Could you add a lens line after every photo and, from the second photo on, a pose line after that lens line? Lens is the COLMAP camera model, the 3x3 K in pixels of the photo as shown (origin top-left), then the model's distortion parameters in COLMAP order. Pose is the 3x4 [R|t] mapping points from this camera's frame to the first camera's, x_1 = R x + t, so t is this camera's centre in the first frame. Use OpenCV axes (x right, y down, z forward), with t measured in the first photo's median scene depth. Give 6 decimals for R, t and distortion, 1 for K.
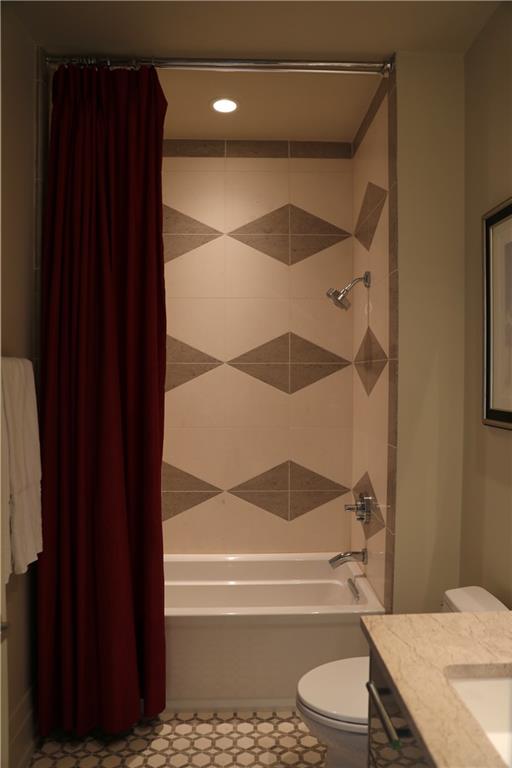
lens RADIAL K [[524.7, 0, 256.0], [0, 524.7, 384.0], [0, 0, 1]] dist [-0.109451, 0.092055]
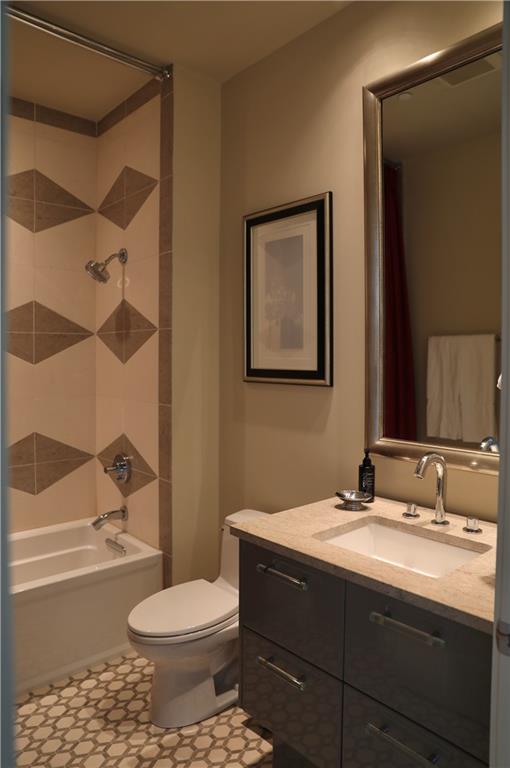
lens RADIAL K [[536.4, 0, 256.4], [0, 536.4, 362.1], [0, 0, 1]] dist [-0.086348, 0.046827]
pose [[0.767195, -0.007837, 0.641365, -0.287245], [0.012933, 0.999911, -0.003253, 0.027349], [-0.641283, 0.010791, 0.767229, -0.023802]]
